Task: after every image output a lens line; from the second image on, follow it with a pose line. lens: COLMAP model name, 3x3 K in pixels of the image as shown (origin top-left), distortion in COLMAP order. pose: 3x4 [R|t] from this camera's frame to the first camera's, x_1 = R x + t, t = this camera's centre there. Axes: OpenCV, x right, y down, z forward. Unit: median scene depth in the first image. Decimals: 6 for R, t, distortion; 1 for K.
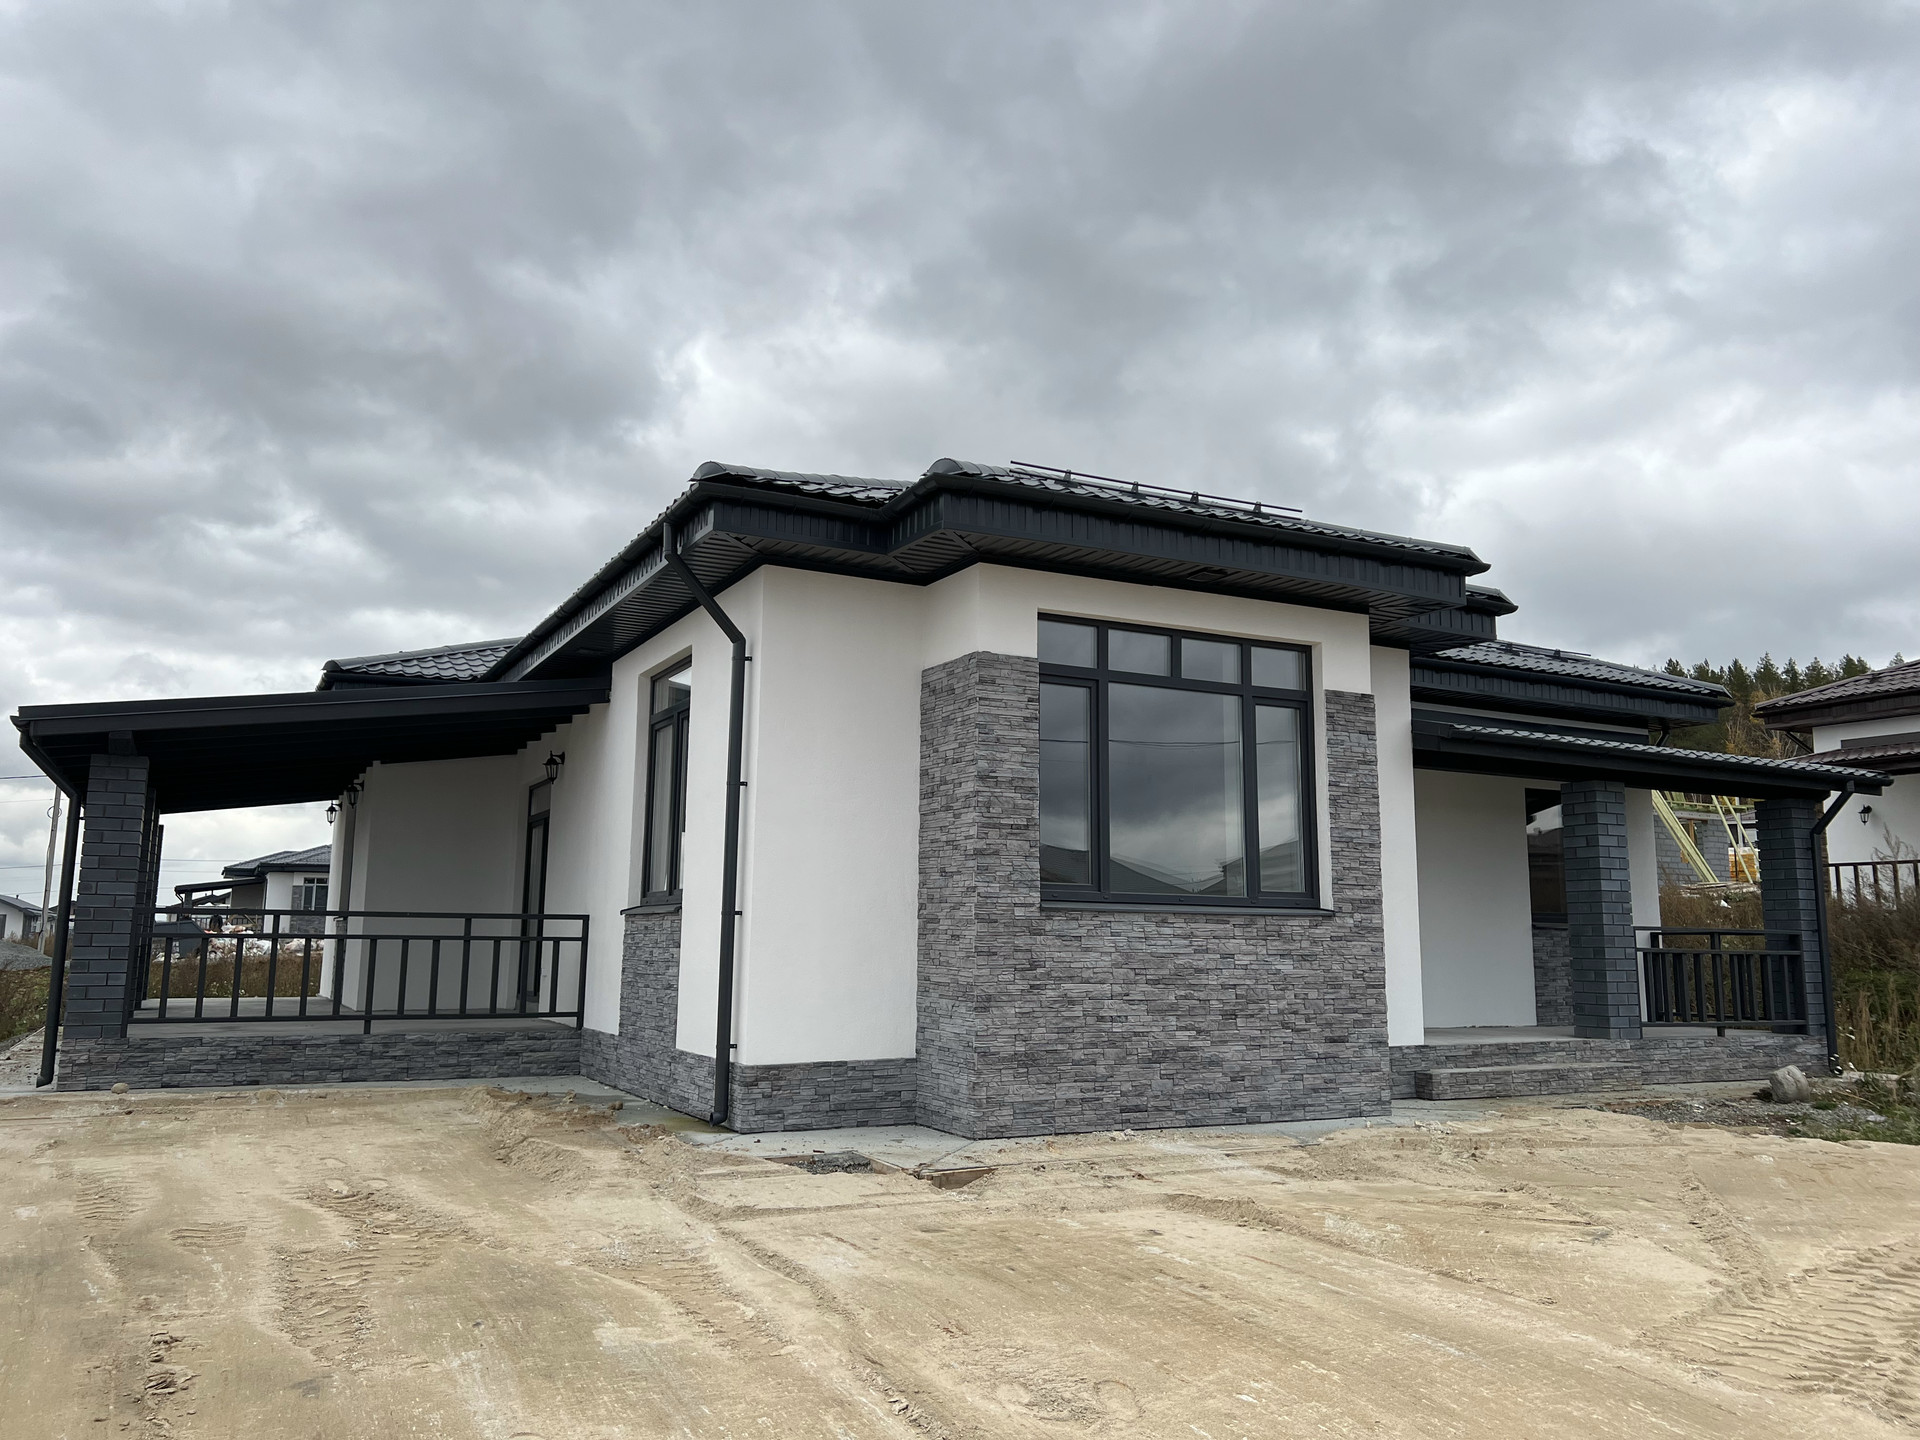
lens RADIAL K [[1465.1, 0, 946.7], [0, 1465.1, 709.0], [0, 0, 1]] dist [0.061547, -0.076654]
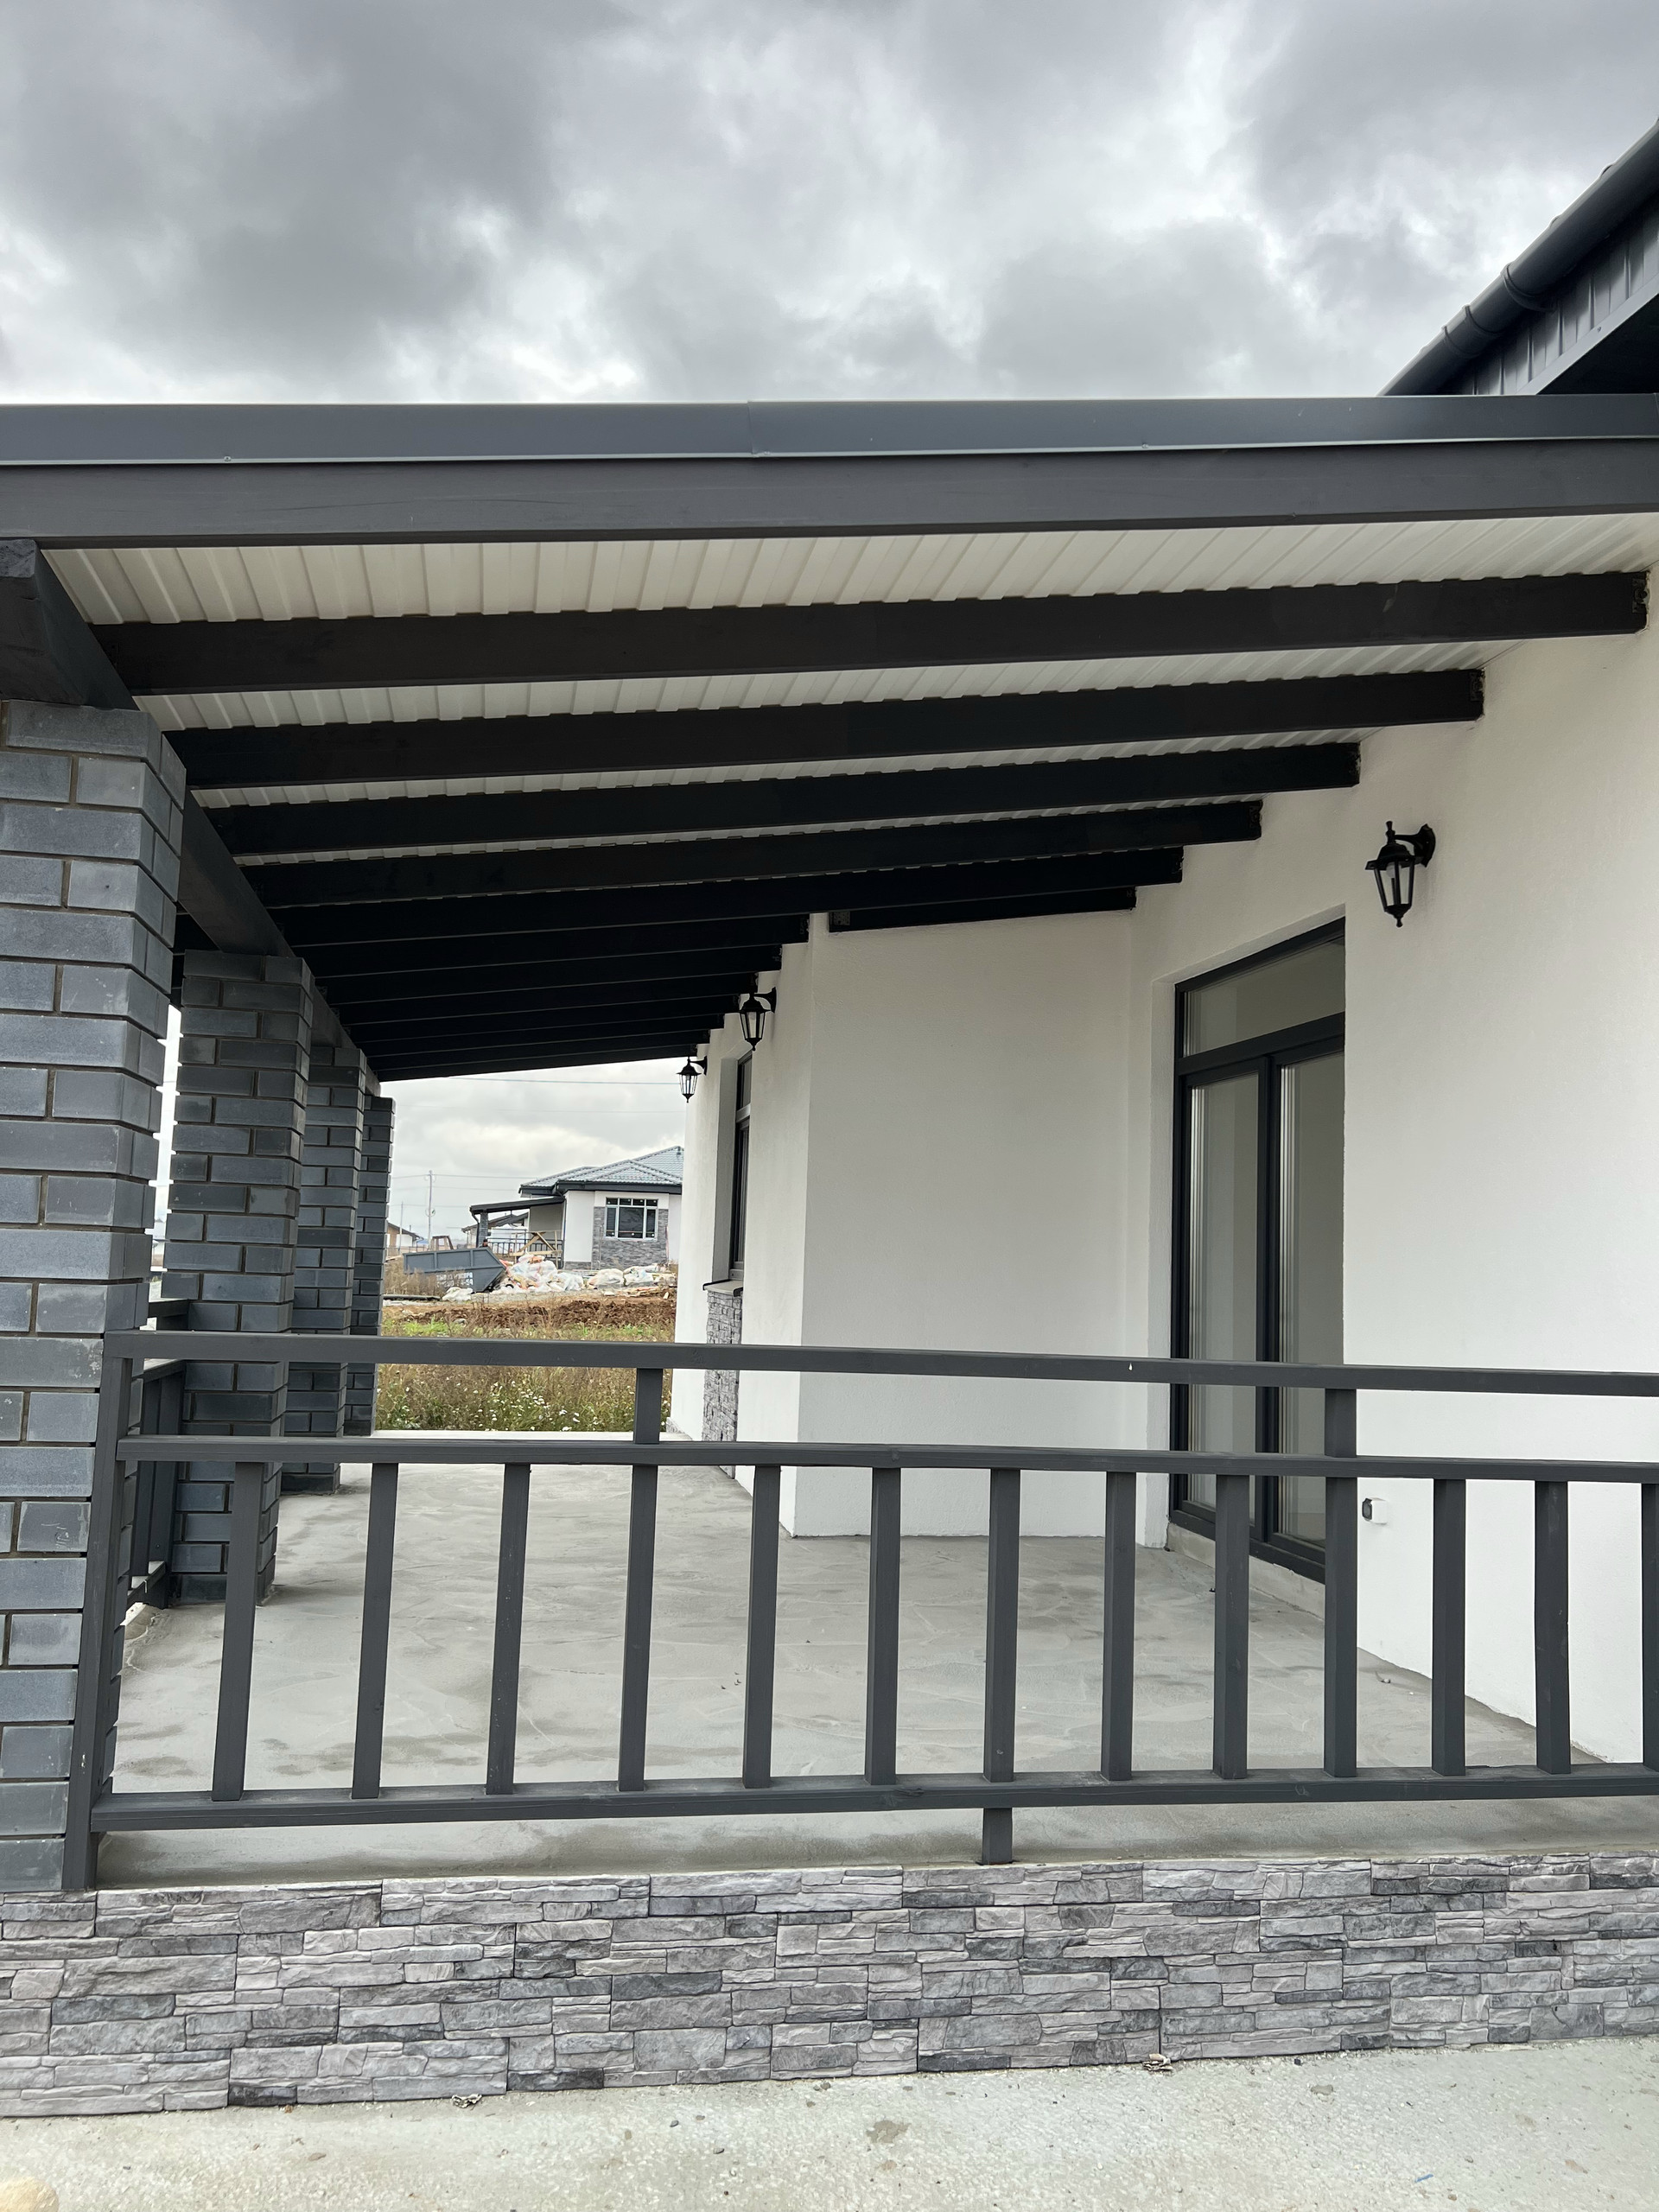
lens RADIAL K [[1687.9, 0, 829.0], [0, 1687.9, 1107.2], [0, 0, 1]] dist [0.061547, -0.076654]
pose [[0.962883, -0.006370, -0.269845, -0.336011], [0.022113, 0.998223, 0.055343, 0.077582], [0.269013, -0.059256, 0.961312, 0.715961]]
